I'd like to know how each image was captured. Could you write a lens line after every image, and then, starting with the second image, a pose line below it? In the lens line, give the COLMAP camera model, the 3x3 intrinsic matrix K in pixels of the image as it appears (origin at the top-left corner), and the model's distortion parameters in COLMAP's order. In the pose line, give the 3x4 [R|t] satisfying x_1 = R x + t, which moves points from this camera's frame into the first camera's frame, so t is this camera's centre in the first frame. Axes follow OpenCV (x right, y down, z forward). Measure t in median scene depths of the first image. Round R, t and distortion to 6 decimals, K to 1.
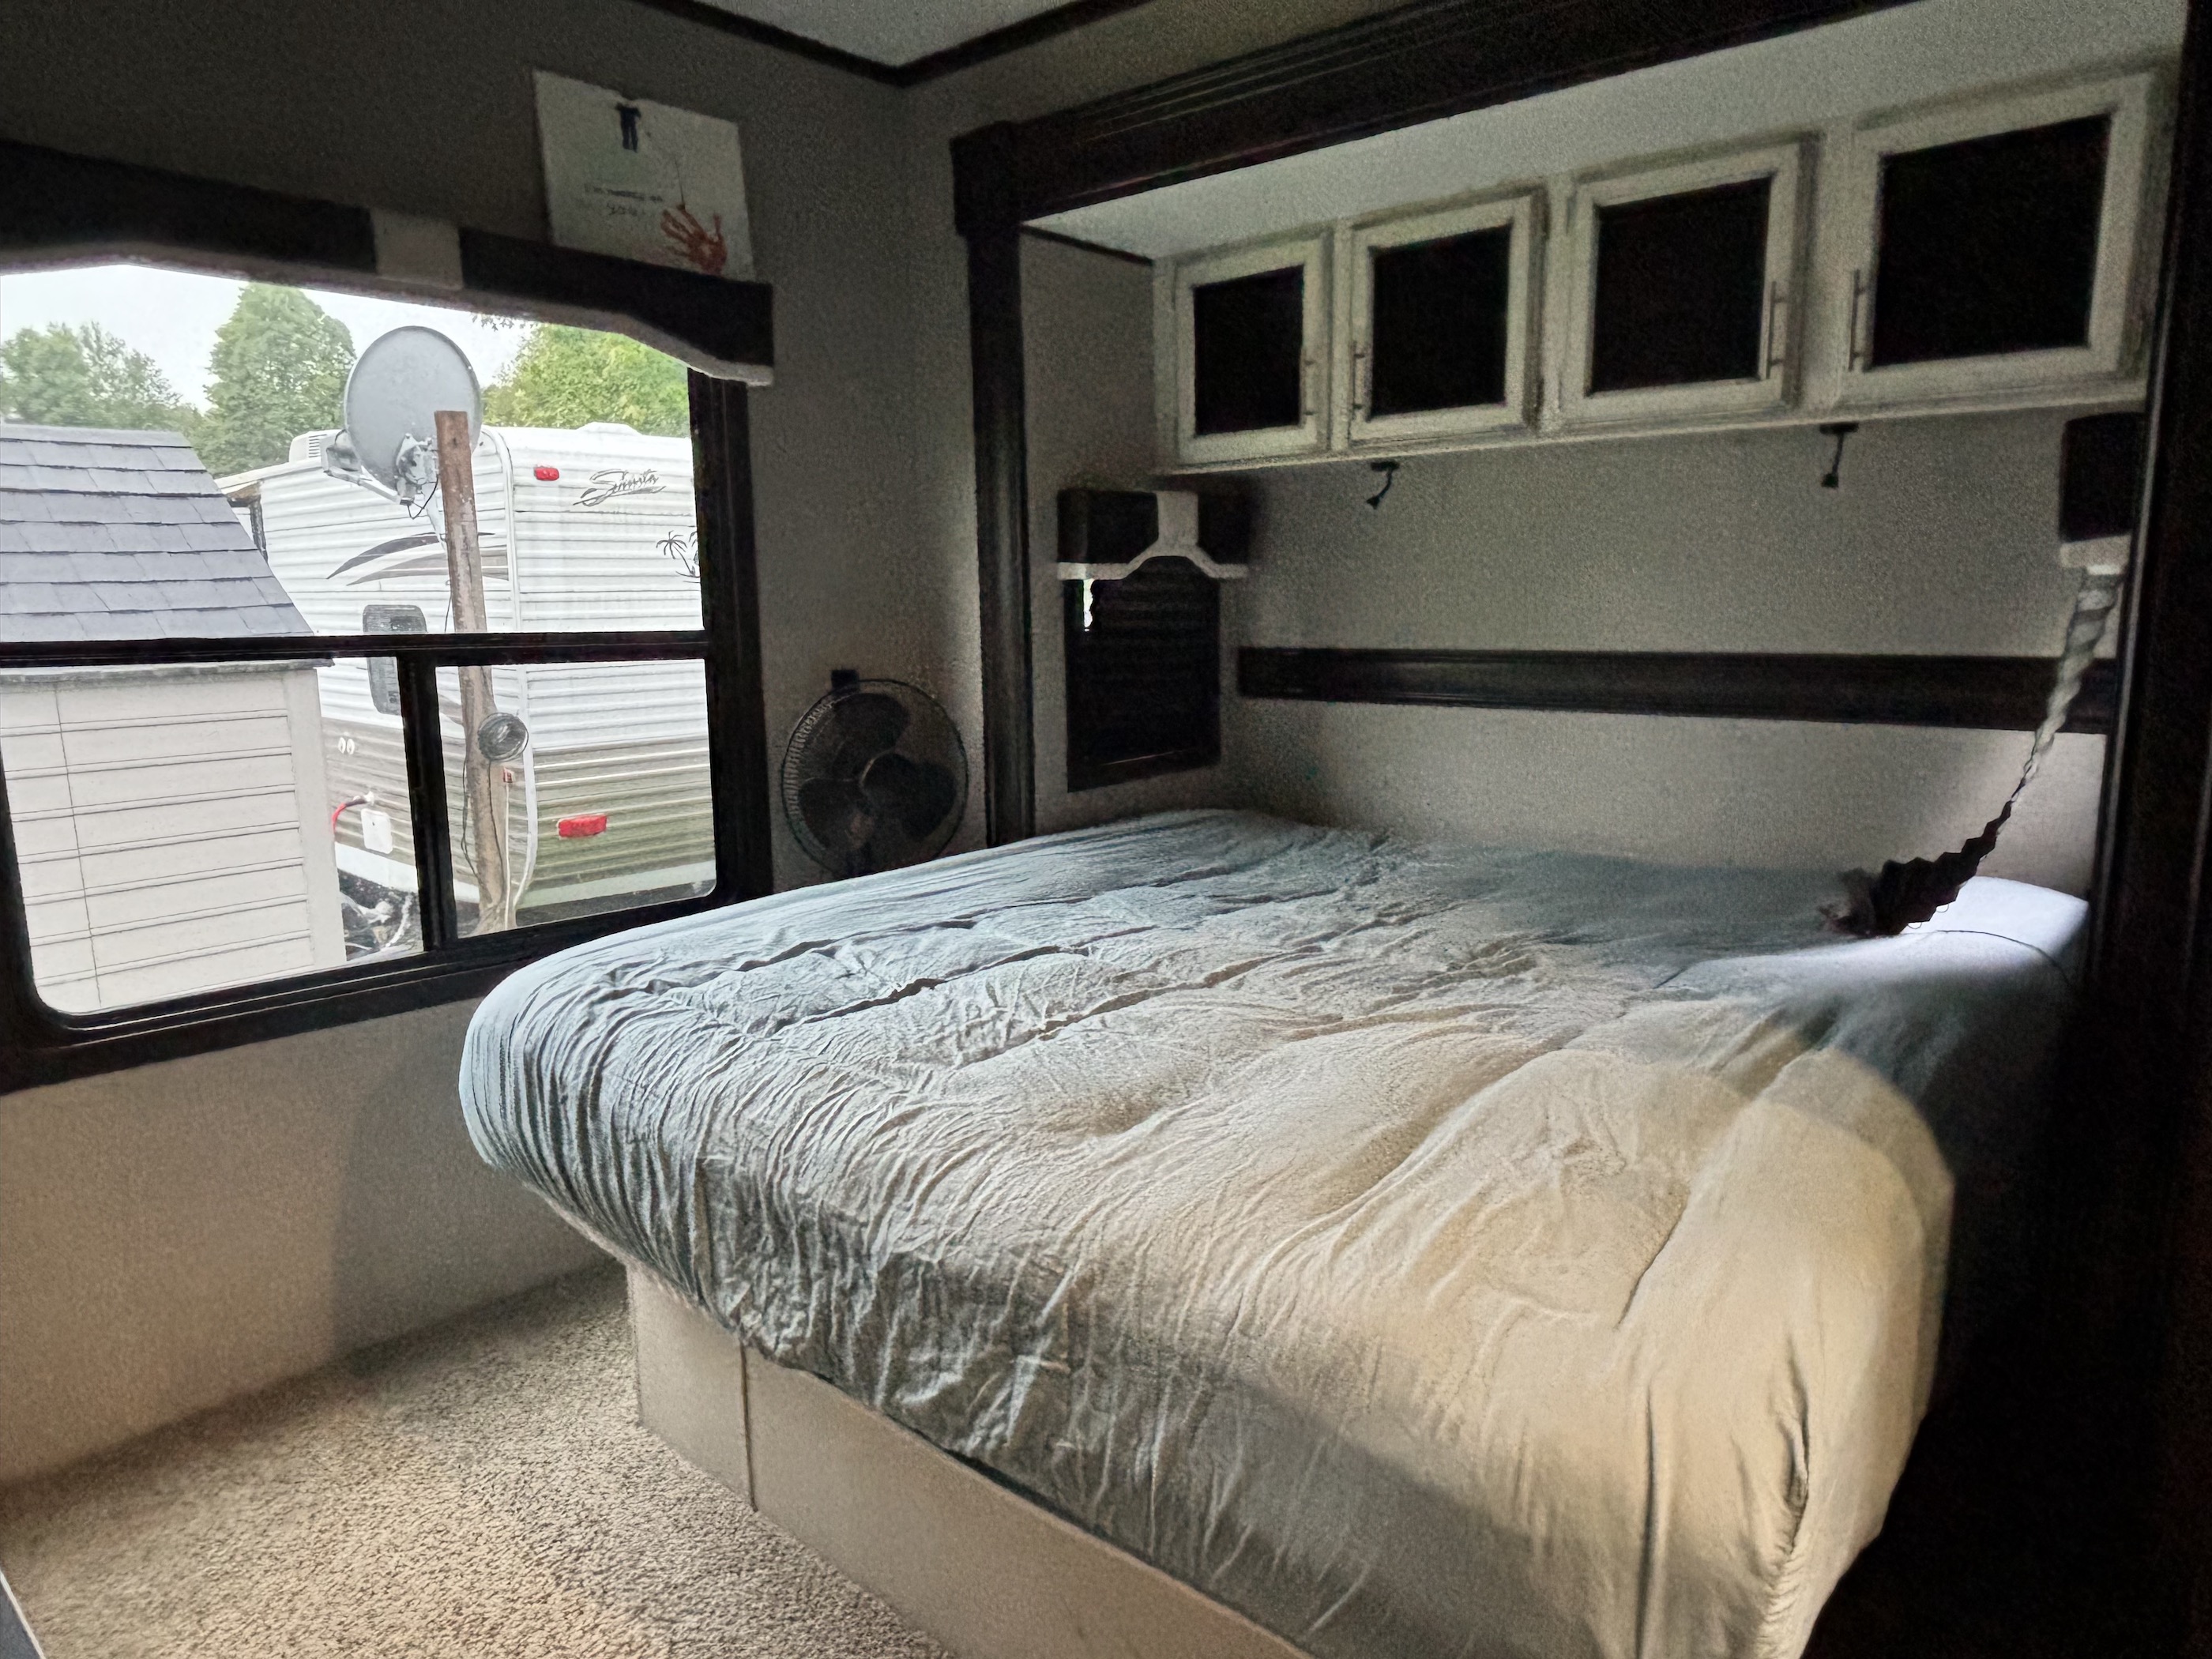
lens RADIAL K [[1379.5, 0, 1106.0], [0, 1379.5, 829.5], [0, 0, 1]] dist [-0.000604, -0.004208]
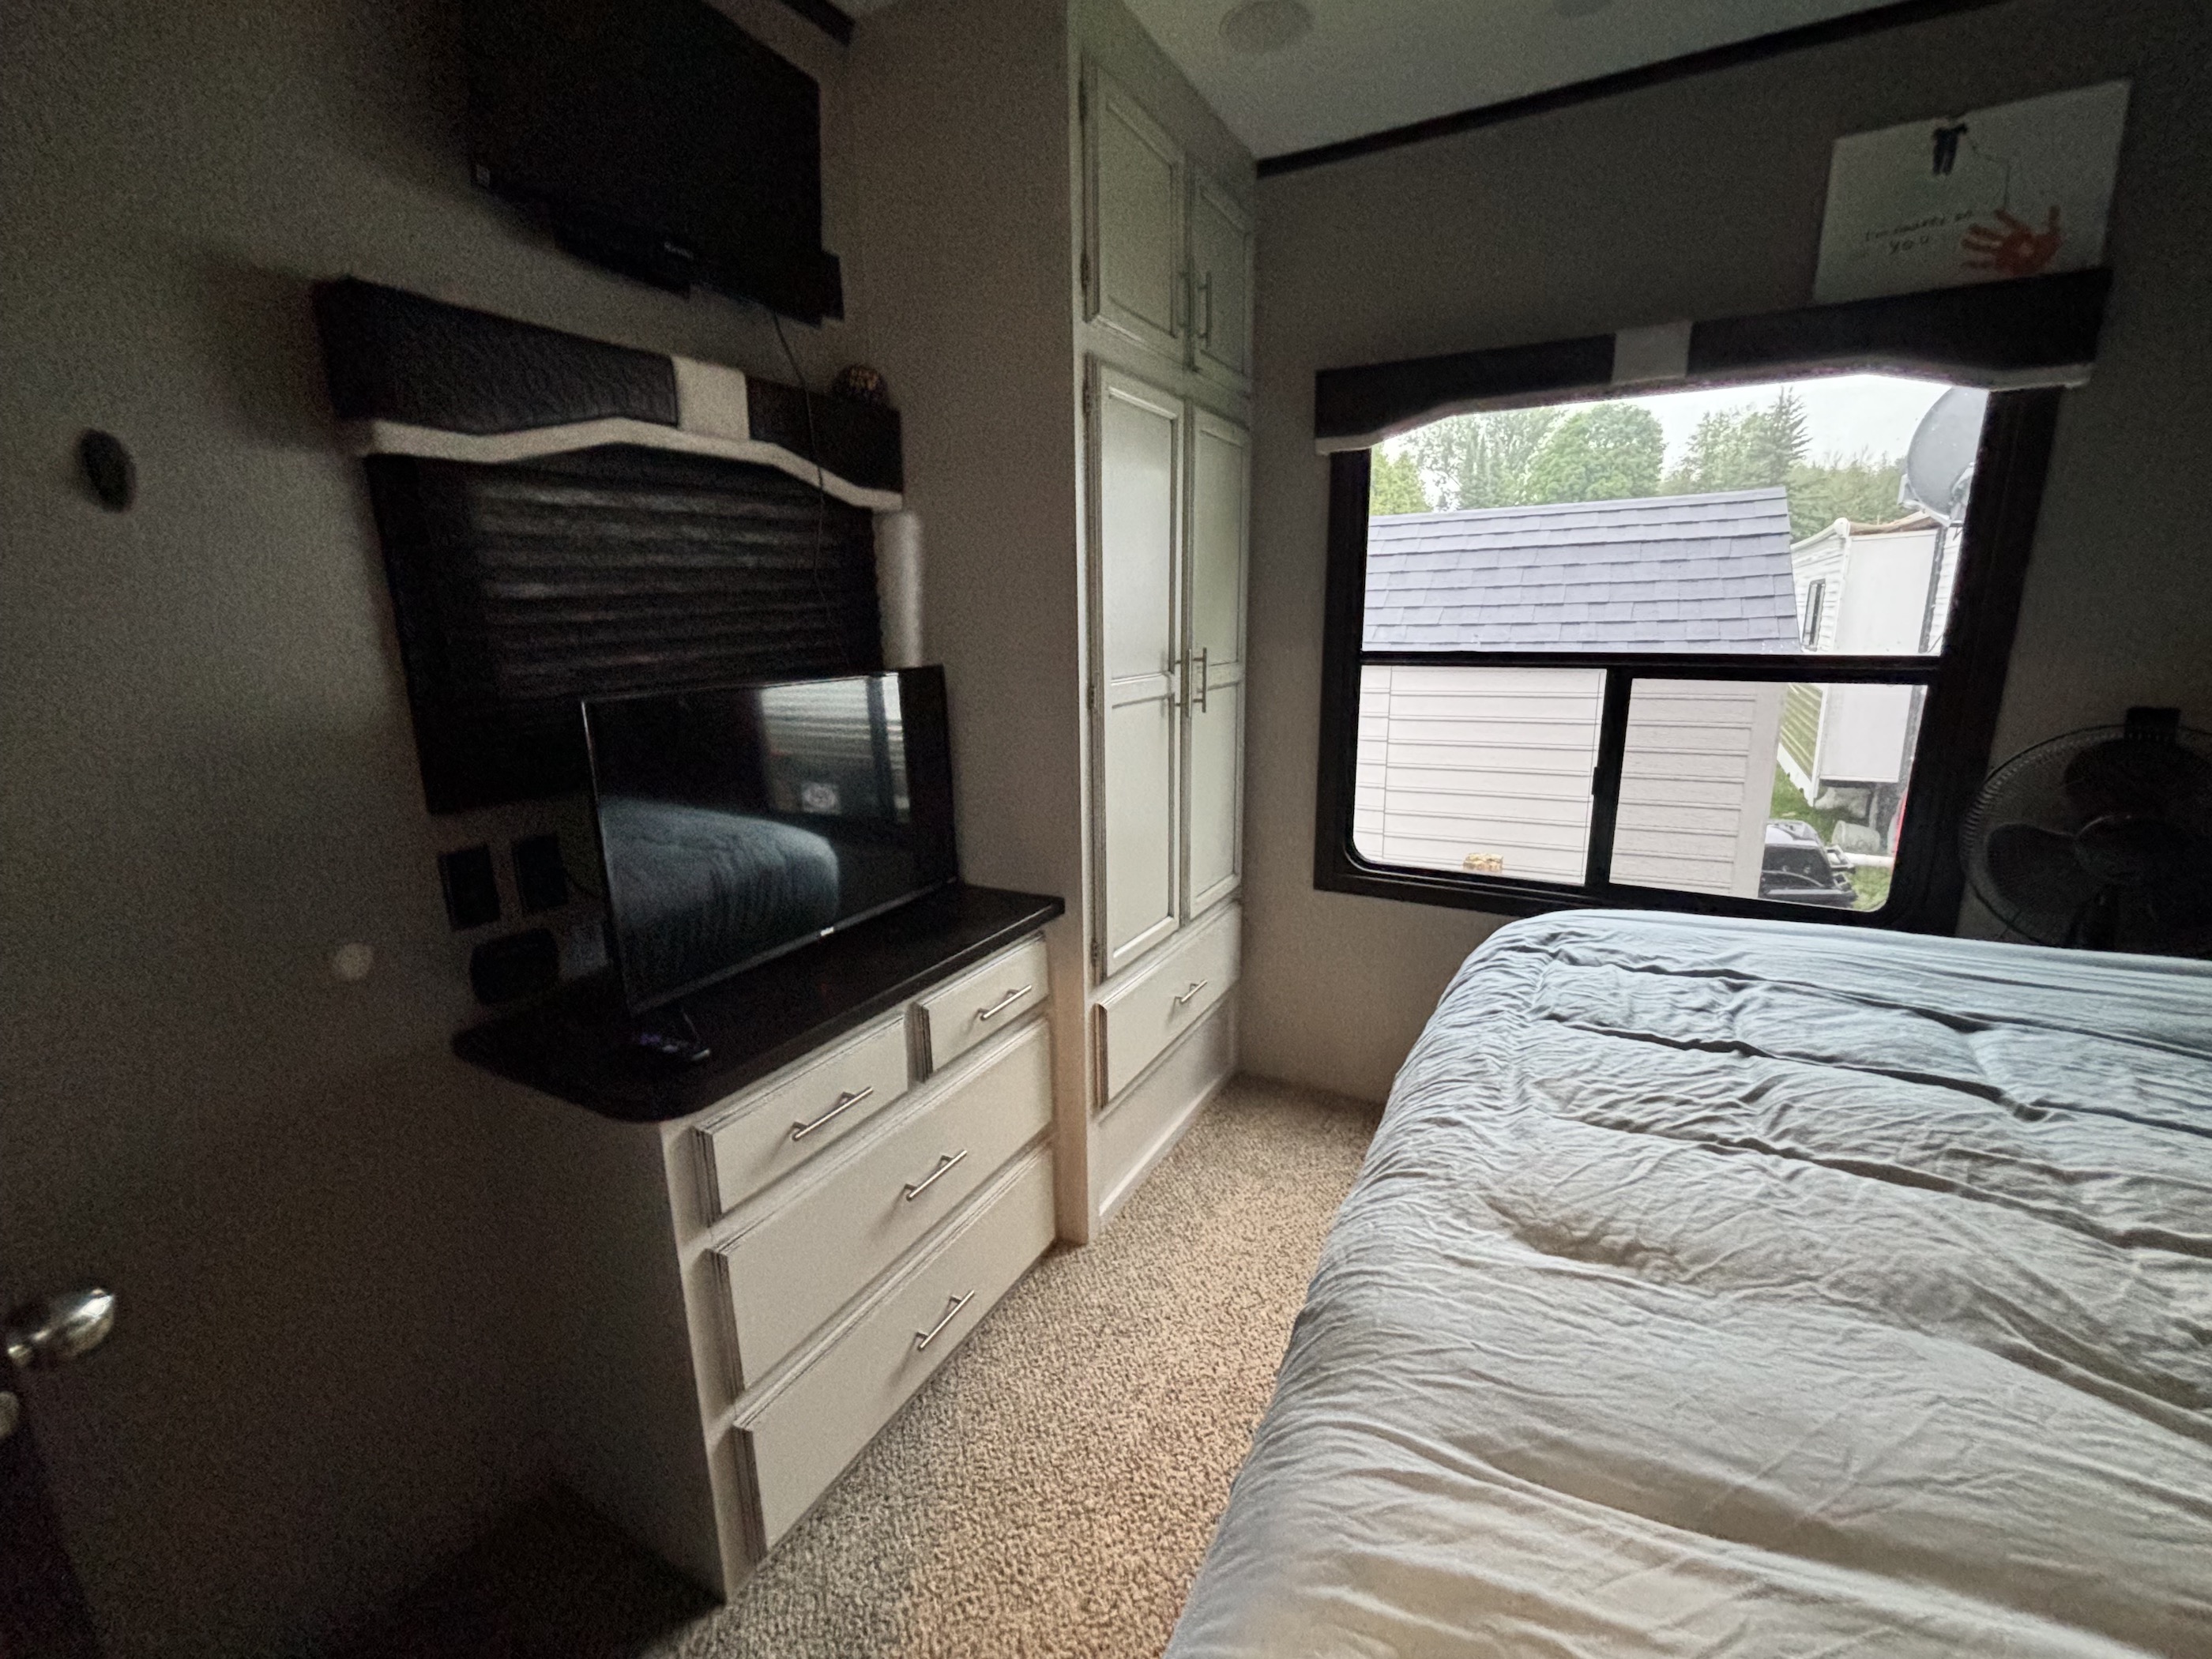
lens RADIAL K [[924.2, 0, 1106.0], [0, 924.2, 829.5], [0, 0, 1]] dist [-0.002411, -0.000548]
pose [[0.240232, 0.223207, -0.944705, 0.319208], [-0.147109, 0.970336, 0.191854, -0.090264], [0.959504, 0.092885, 0.265941, 0.366563]]
